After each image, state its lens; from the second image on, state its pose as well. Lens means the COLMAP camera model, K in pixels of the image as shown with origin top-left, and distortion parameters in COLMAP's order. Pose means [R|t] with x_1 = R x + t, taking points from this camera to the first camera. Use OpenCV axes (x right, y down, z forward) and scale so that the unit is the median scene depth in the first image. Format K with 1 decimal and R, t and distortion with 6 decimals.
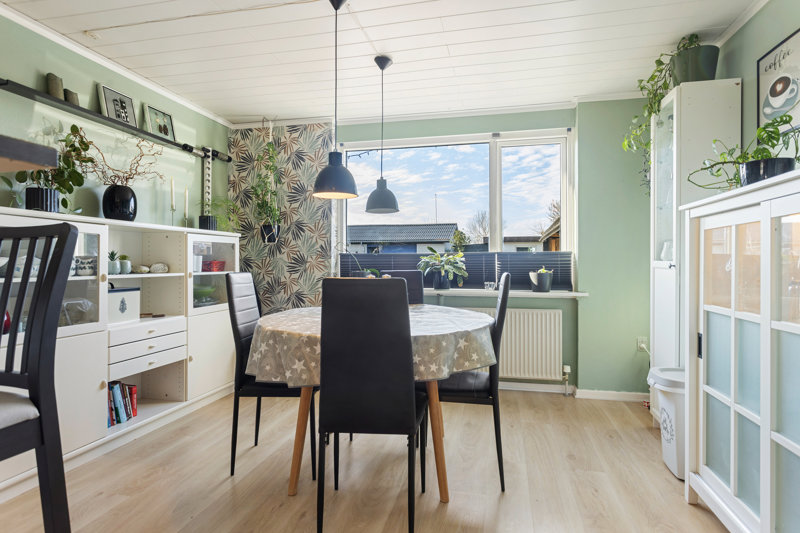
lens RADIAL K [[428.6, 0, 400.0], [0, 428.6, 266.5], [0, 0, 1]] dist [0.000295, 0.000023]
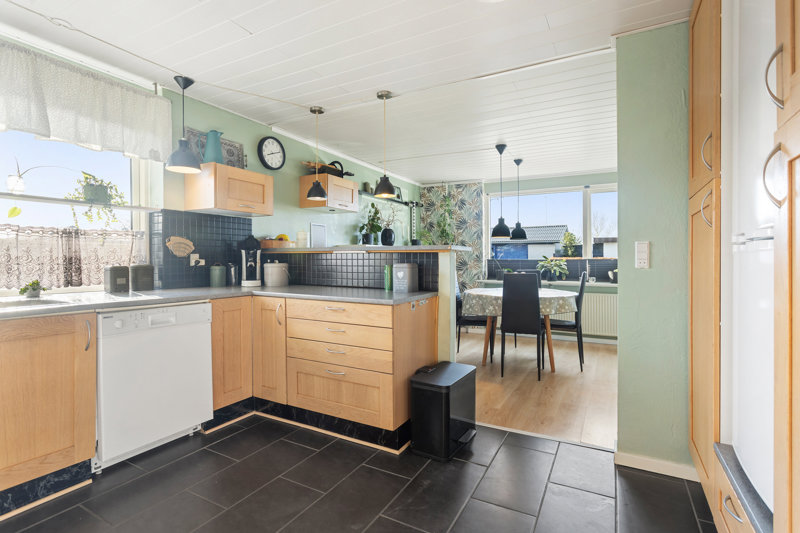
lens RADIAL K [[387.1, 0, 402.4], [0, 387.1, 253.4], [0, 0, 1]] dist [-0.001565, 0.000005]
pose [[0.962958, -0.004636, -0.269611, -0.057451], [-0.002884, 0.999618, -0.027492, -0.012348], [0.269635, 0.027252, 0.962577, -0.619089]]
